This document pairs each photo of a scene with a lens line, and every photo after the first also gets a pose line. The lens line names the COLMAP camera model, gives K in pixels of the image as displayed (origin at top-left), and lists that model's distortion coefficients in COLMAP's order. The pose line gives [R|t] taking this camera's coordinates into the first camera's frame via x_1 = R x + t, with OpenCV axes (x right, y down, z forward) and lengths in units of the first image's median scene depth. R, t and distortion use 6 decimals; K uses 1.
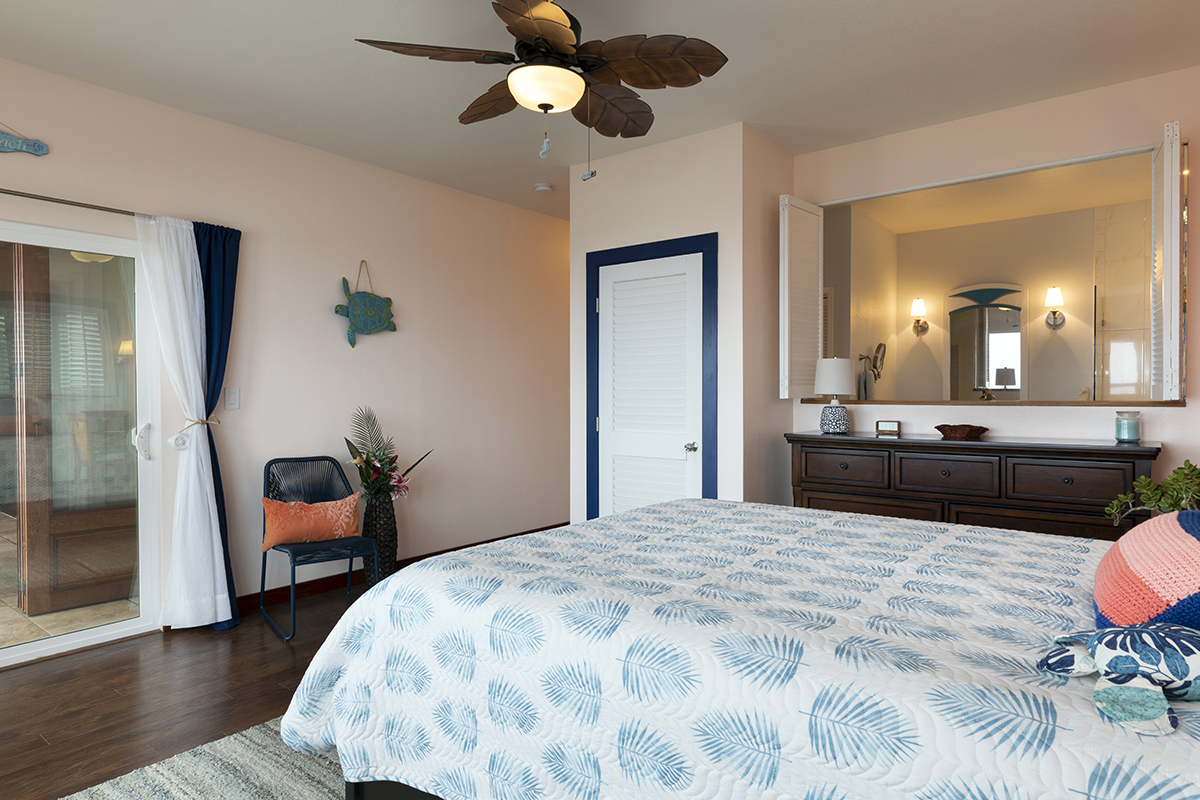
lens RADIAL K [[705.4, 0, 600.0], [0, 705.4, 400.0], [0, 0, 1]] dist [-0.001445, 0.001317]
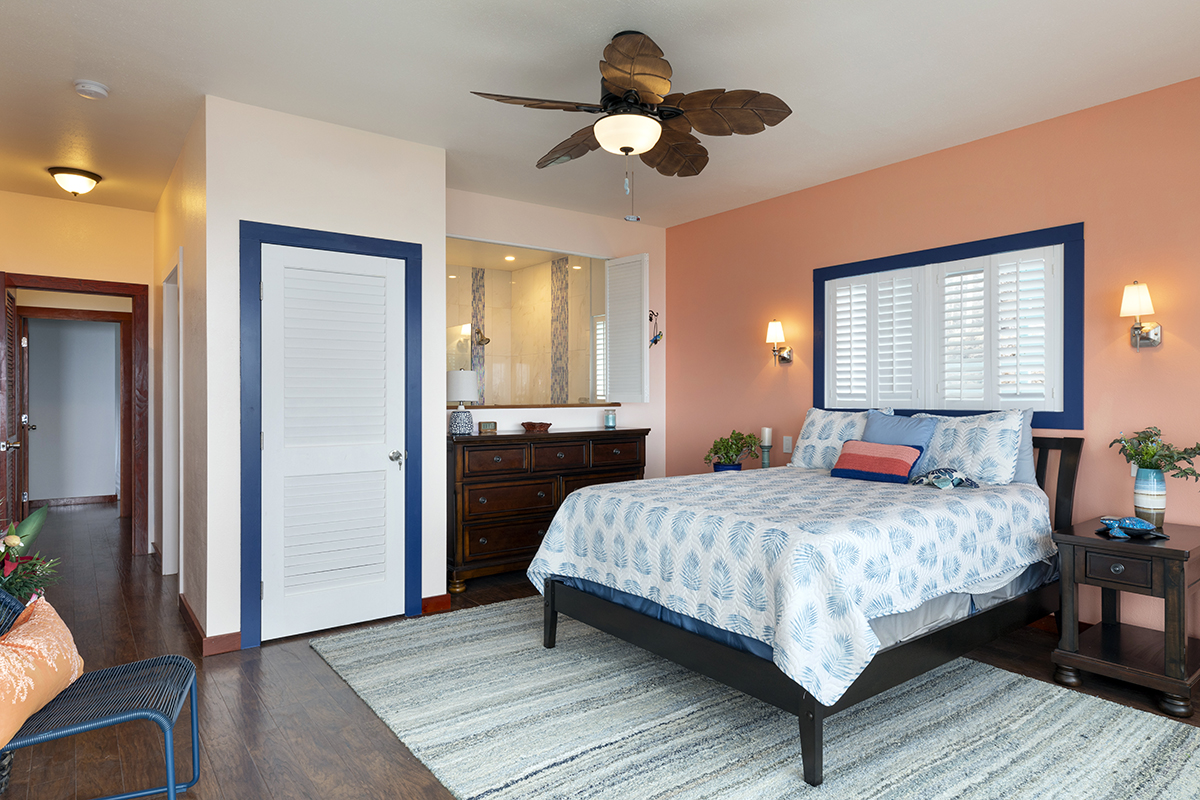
lens RADIAL K [[705.4, 0, 600.0], [0, 705.4, 400.0], [0, 0, 1]] dist [-0.001445, 0.001317]
pose [[0.248544, -0.005666, 0.968604, -0.760039], [0.014157, 0.999897, 0.002216, -0.009529], [-0.968517, 0.013161, 0.248598, 0.489235]]
